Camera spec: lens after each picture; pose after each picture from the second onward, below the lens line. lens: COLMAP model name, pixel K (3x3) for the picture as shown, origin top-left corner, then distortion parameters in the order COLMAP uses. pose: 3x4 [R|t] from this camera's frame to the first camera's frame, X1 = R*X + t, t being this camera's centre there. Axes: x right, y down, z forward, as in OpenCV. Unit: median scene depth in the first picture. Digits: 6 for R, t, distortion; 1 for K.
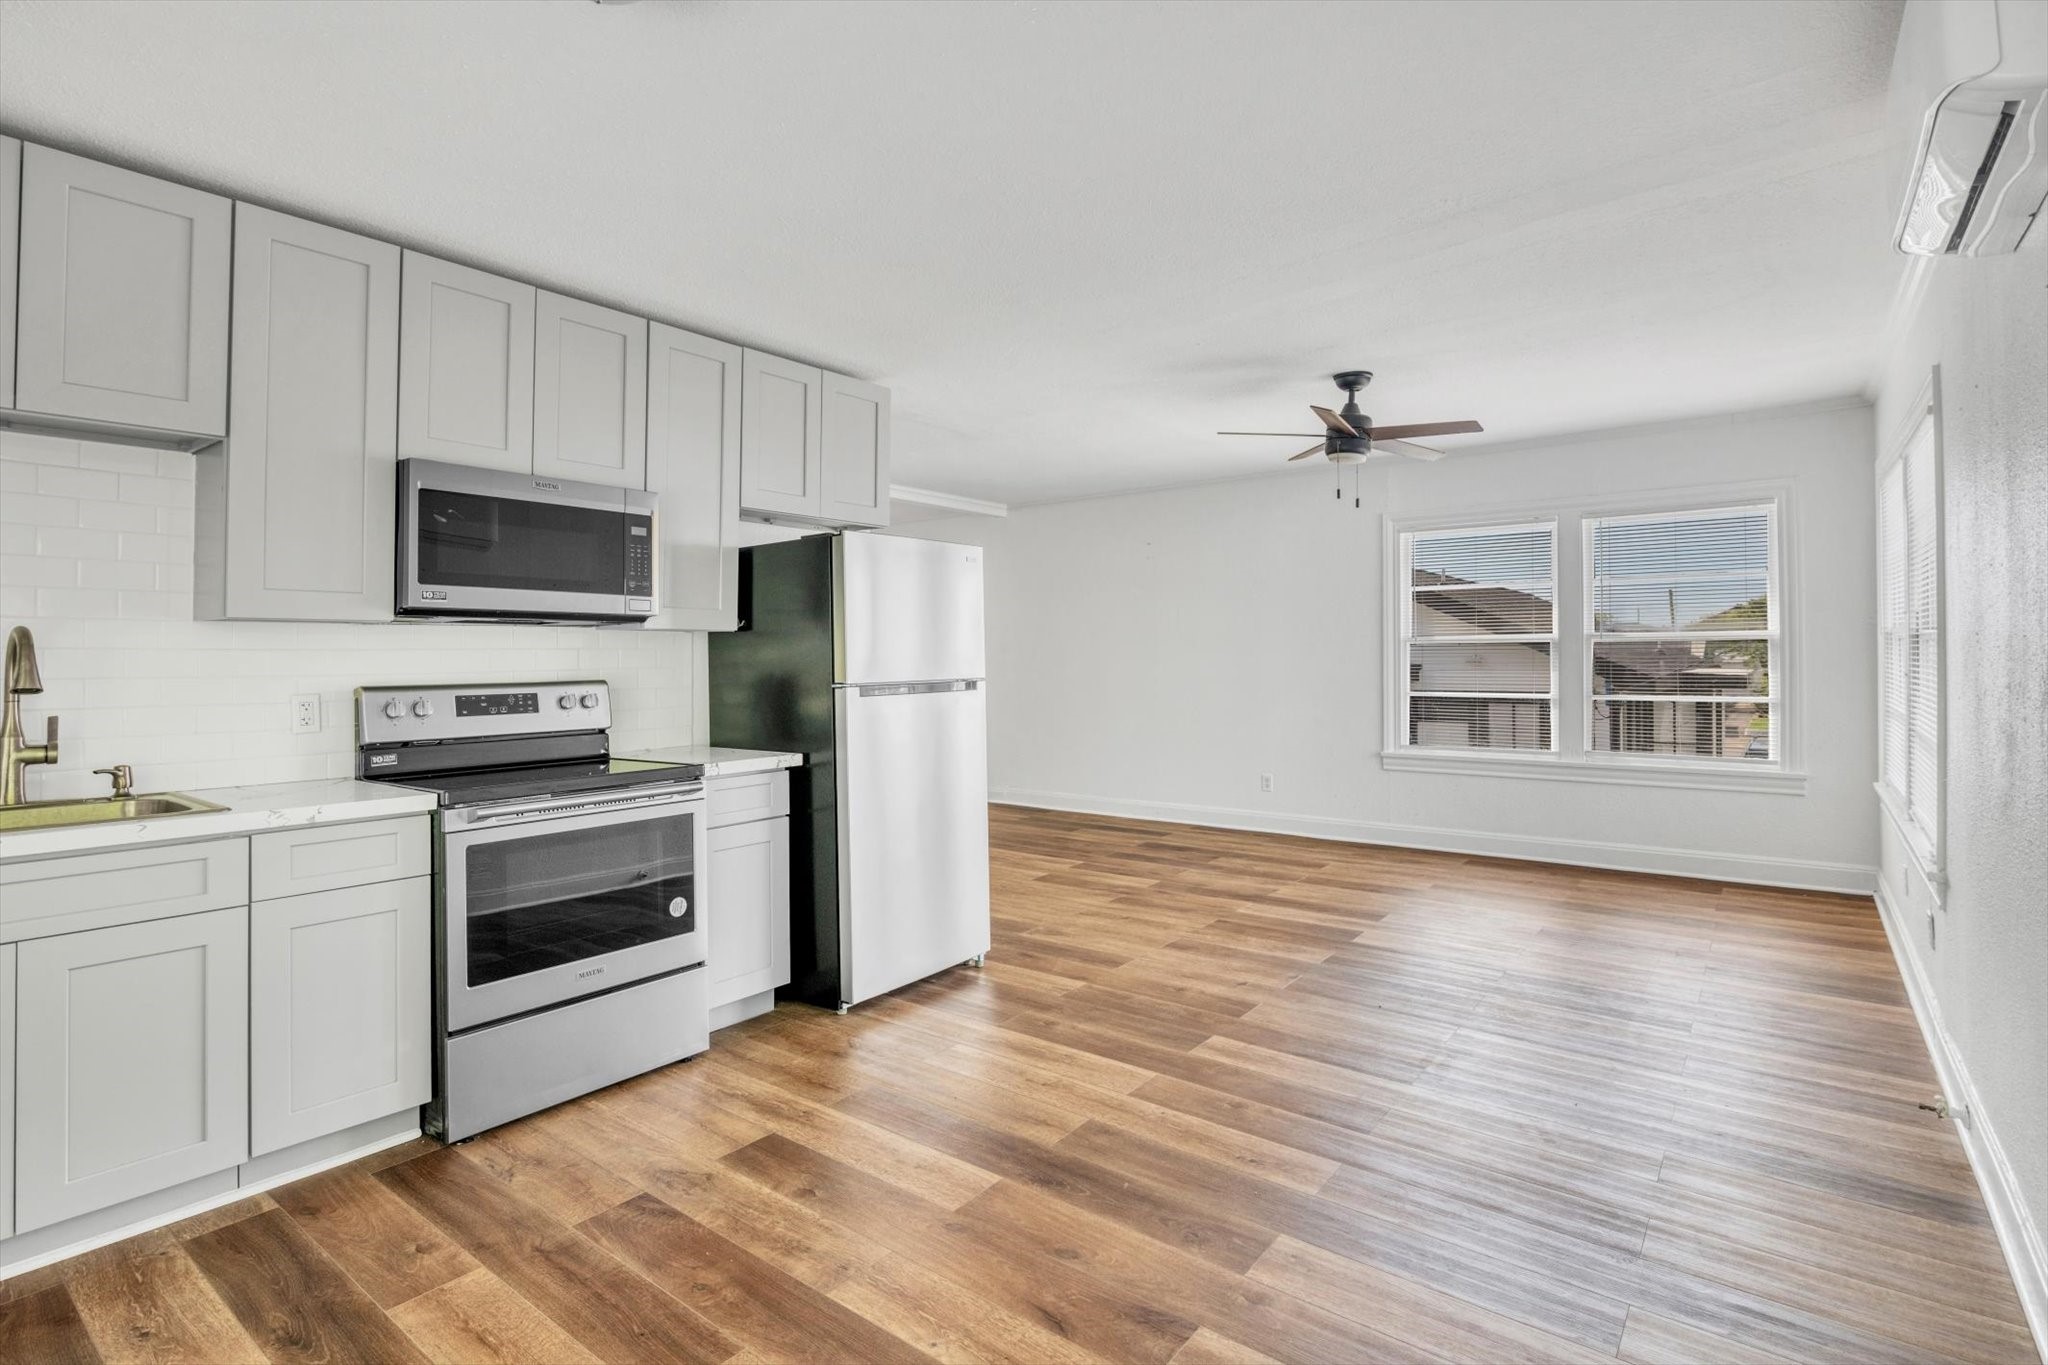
lens RADIAL K [[960.5, 0, 1033.5], [0, 960.5, 640.5], [0, 0, 1]] dist [-0.012235, -0.000016]
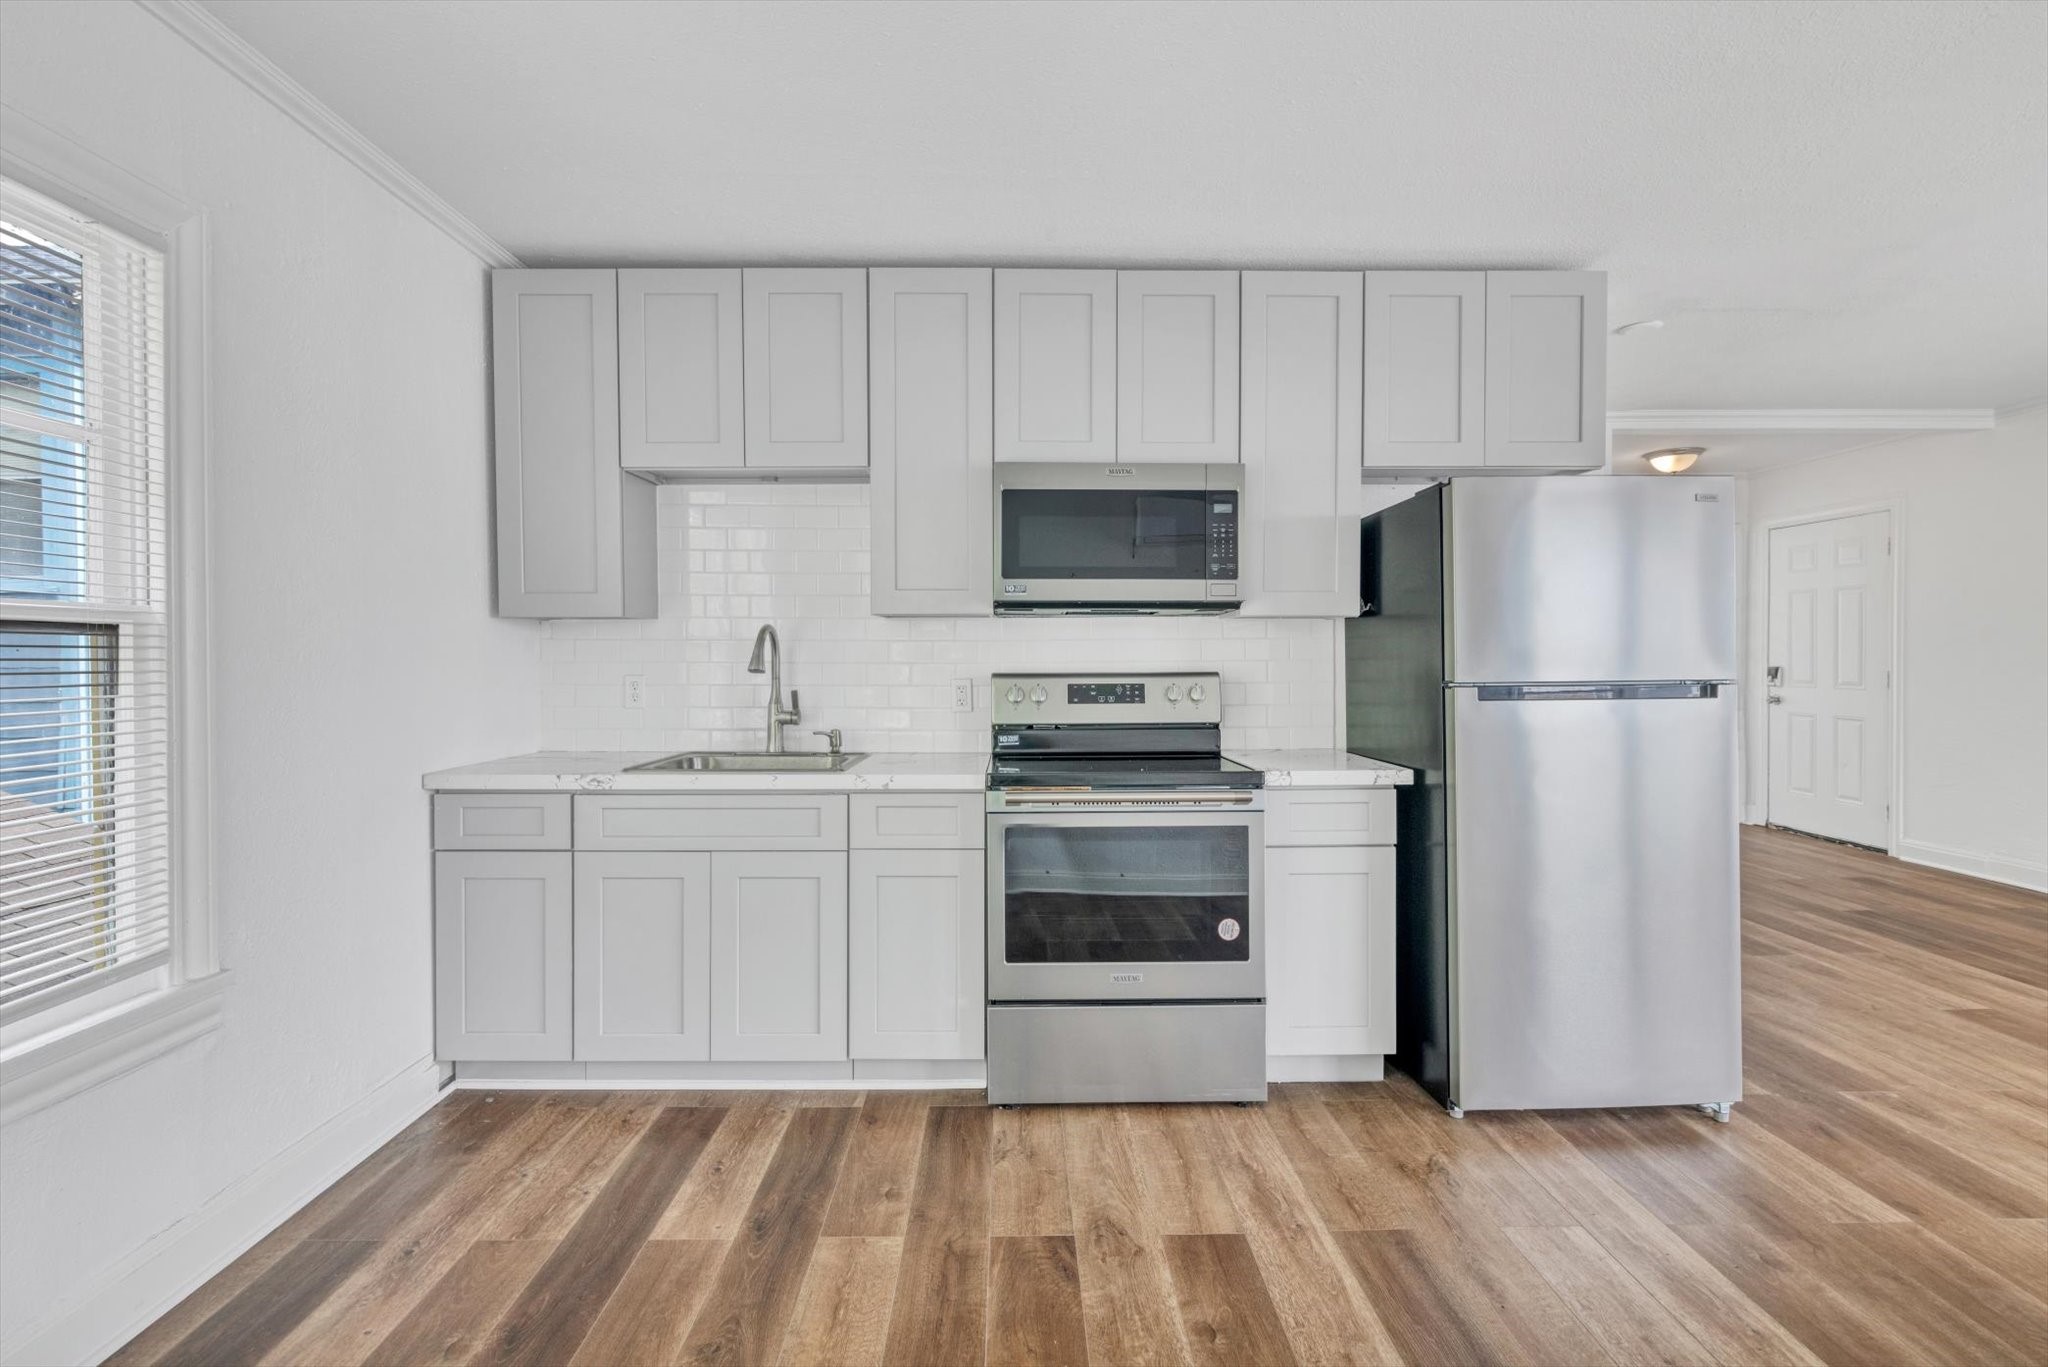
lens RADIAL K [[976.0, 0, 1024.3], [0, 976.0, 663.5], [0, 0, 1]] dist [-0.001099, 0.000079]
pose [[0.631835, 0.011465, -0.775018, 0.197555], [0.011762, 0.999634, 0.024377, 0.008371], [0.775014, -0.024518, 0.631468, 0.281015]]
